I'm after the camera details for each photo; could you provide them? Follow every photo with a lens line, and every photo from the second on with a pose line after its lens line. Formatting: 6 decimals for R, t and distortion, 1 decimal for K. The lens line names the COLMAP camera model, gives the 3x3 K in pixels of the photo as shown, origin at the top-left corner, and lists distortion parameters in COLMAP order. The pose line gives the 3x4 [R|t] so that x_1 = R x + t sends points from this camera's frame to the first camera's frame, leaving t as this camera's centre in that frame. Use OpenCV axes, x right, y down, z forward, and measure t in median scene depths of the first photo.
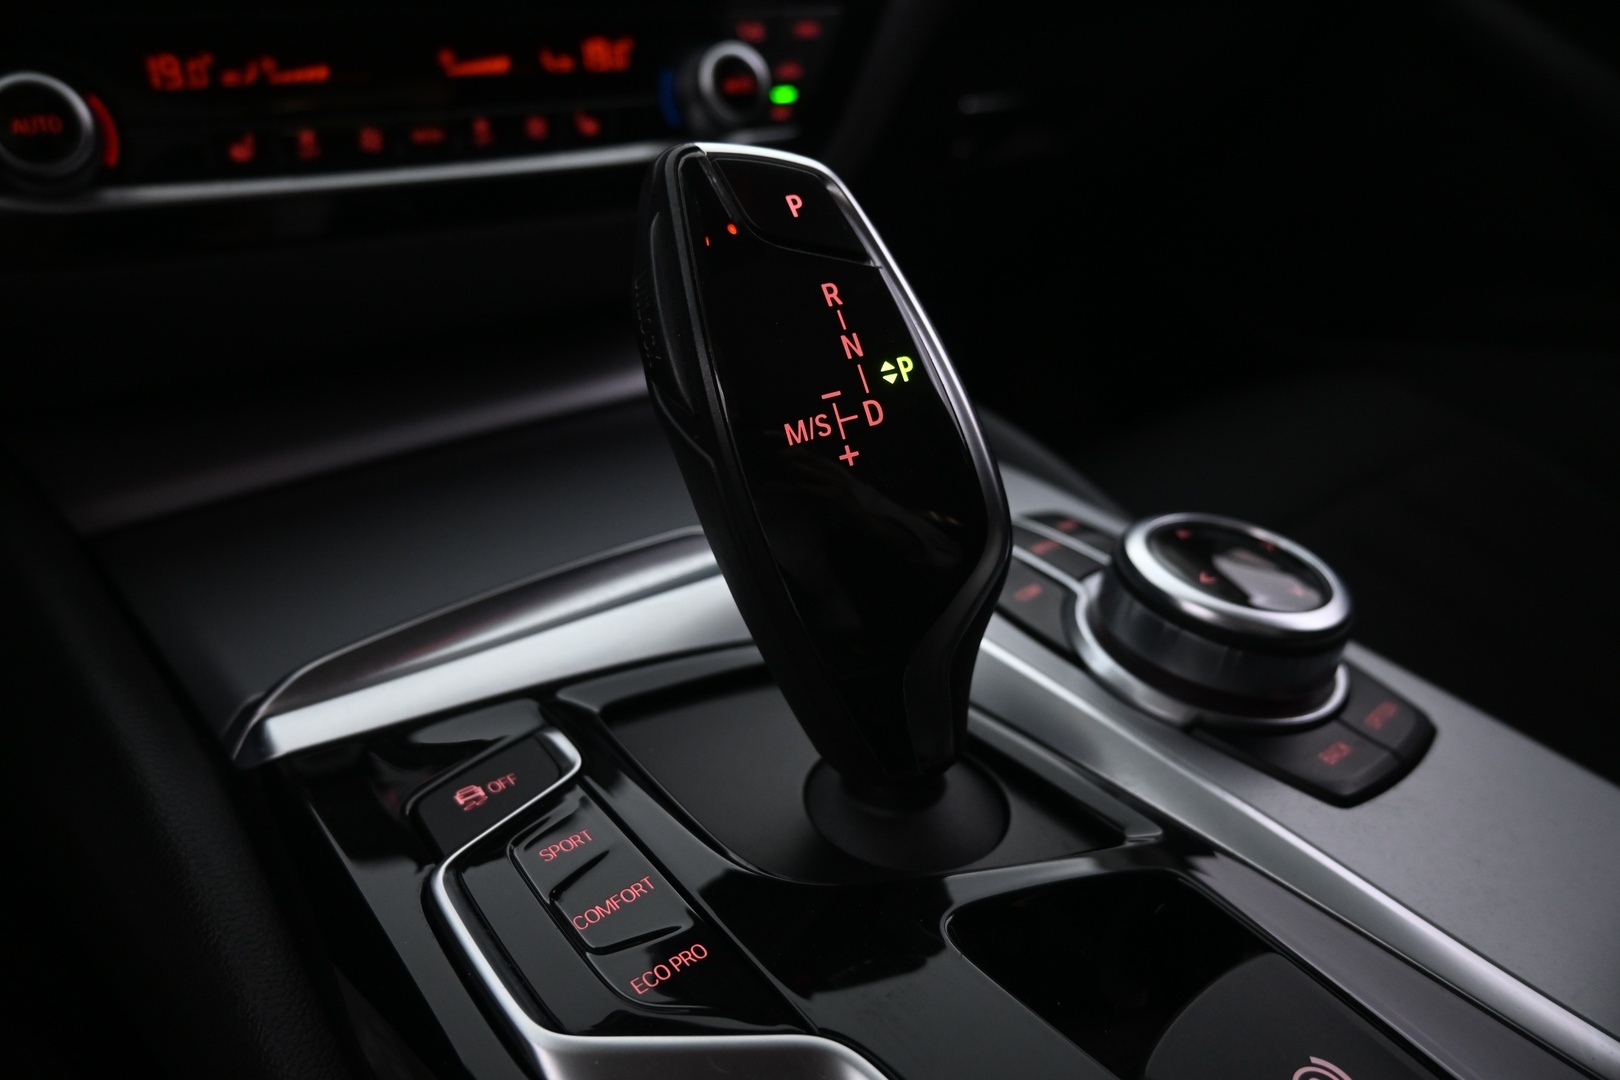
lens RADIAL K [[1126.9, 0, 810.0], [0, 1126.9, 540.0], [0, 0, 1]] dist [-0.003103, -0.002273]
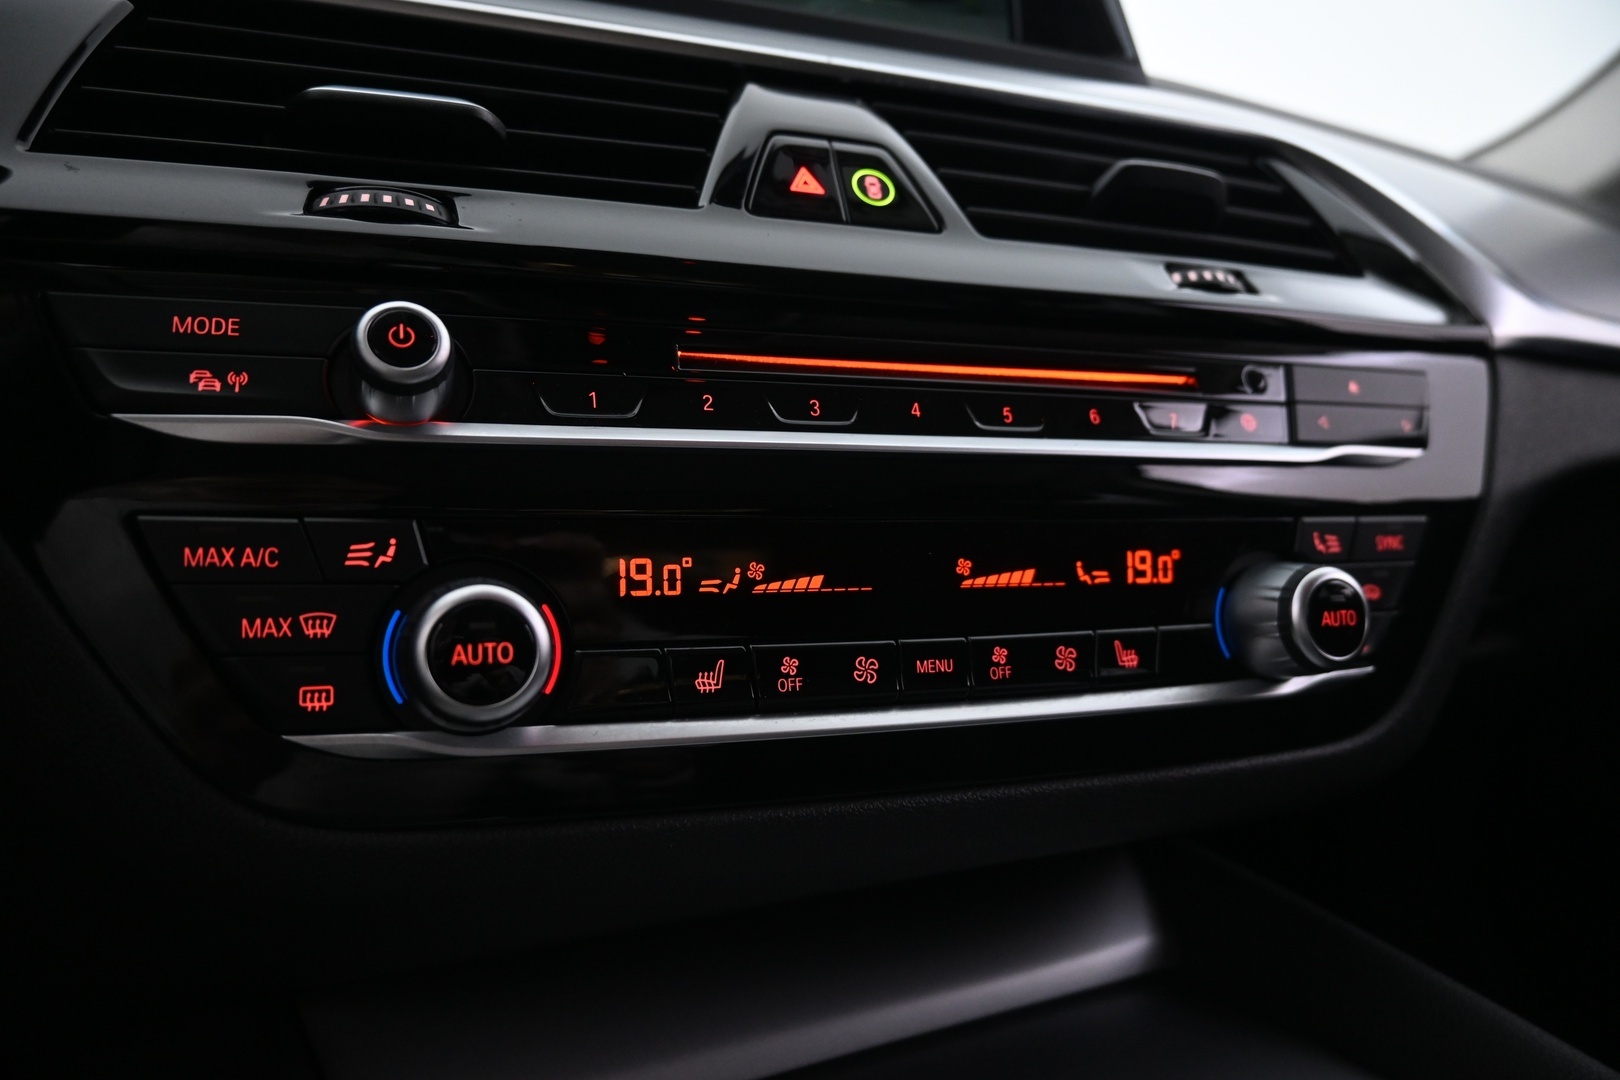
lens RADIAL K [[1121.1, 0, 805.9], [0, 1121.1, 535.4], [0, 0, 1]] dist [-0.001639, -0.001798]
pose [[0.978522, 0.062833, -0.196332, -0.299738], [-0.126983, 0.933989, -0.333975, -0.194424], [0.162387, 0.351733, 0.921908, 0.297139]]
